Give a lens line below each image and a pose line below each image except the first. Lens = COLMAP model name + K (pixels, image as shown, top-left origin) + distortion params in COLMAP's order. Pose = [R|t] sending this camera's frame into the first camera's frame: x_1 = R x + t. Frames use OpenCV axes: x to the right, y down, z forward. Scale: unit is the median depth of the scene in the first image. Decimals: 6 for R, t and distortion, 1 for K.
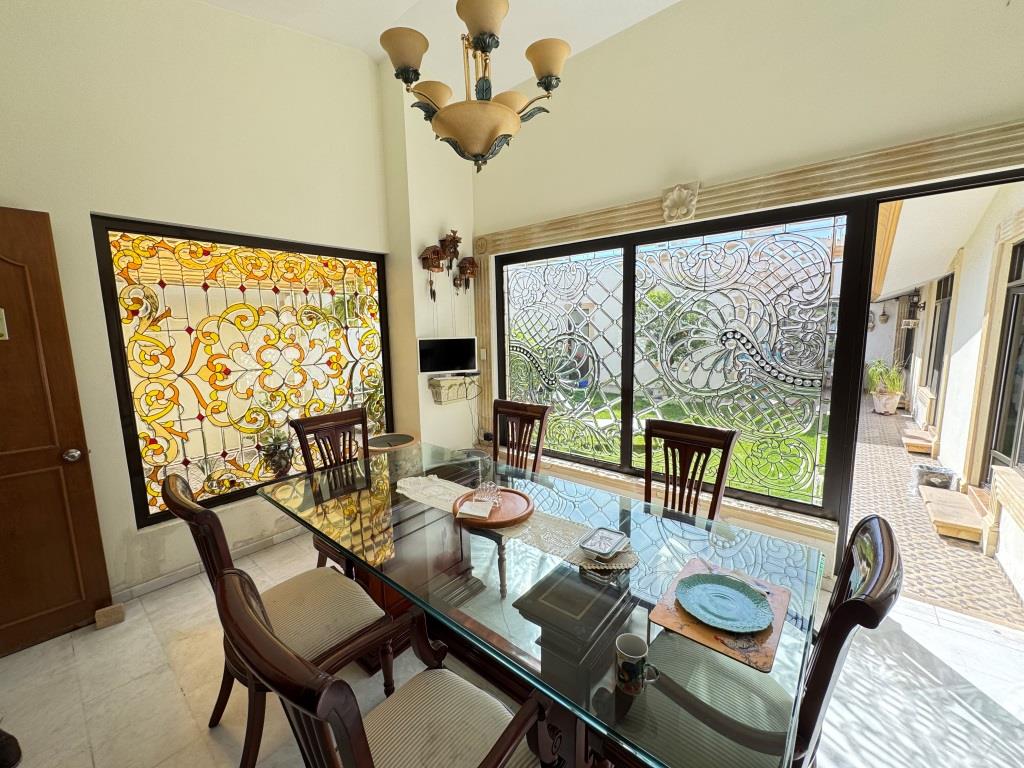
lens RADIAL K [[409.0, 0, 510.9], [0, 409.0, 384.6], [0, 0, 1]] dist [-0.004171, 0.000692]
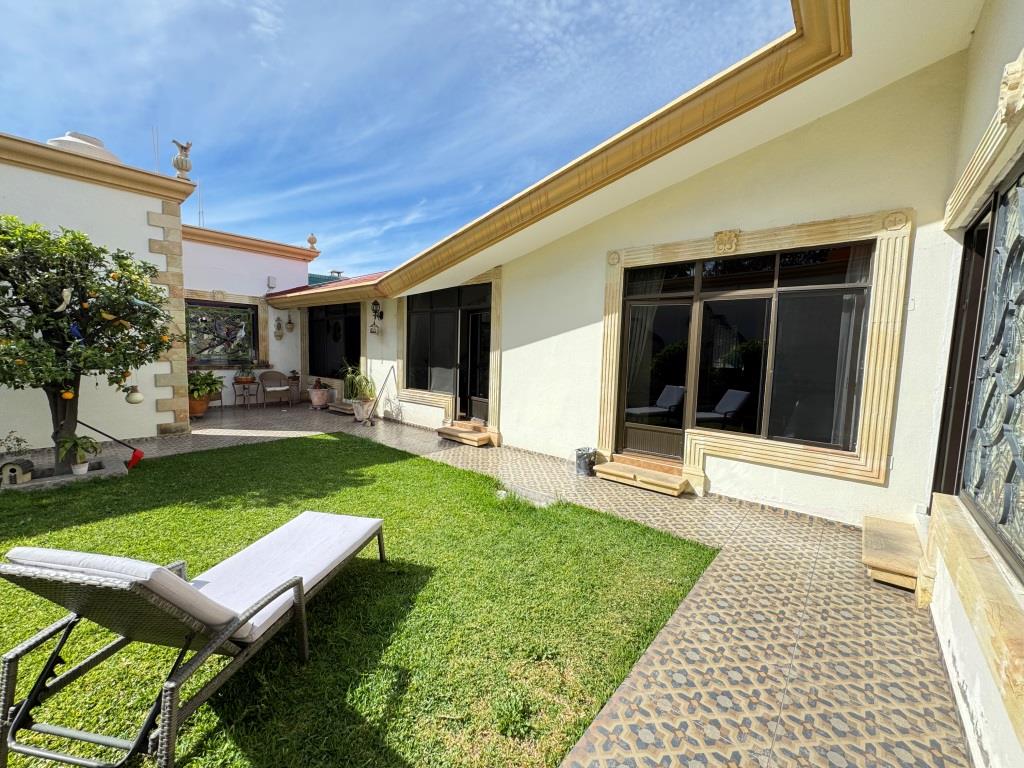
lens RADIAL K [[409.0, 0, 511.2], [0, 409.0, 383.4], [0, 0, 1]] dist [-0.004171, 0.000692]
pose [[0.009812, -0.061513, 0.998058, -0.169218], [0.109353, 0.992186, 0.060076, -0.111089], [-0.993955, 0.108551, 0.016462, 1.786194]]
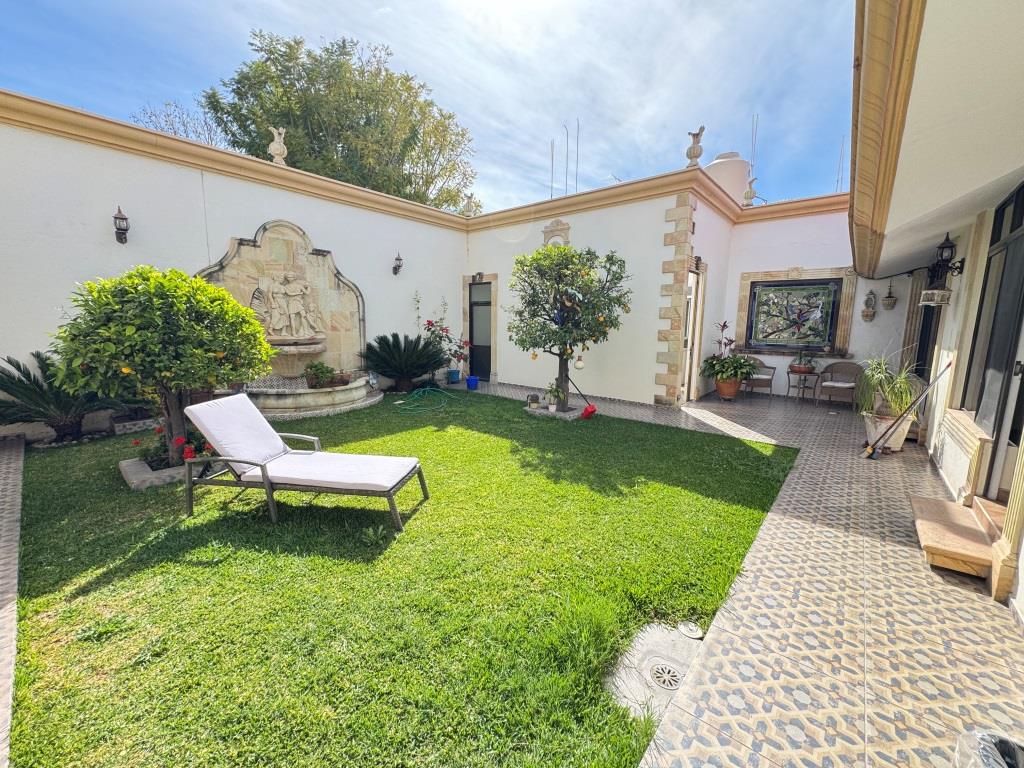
lens RADIAL K [[409.0, 0, 513.4], [0, 409.0, 384.2], [0, 0, 1]] dist [-0.004171, 0.000692]
pose [[0.999251, 0.038689, -0.000757, 1.077015], [-0.038678, 0.999190, 0.011087, -0.028903], [0.001186, -0.011049, 0.999938, 1.167305]]
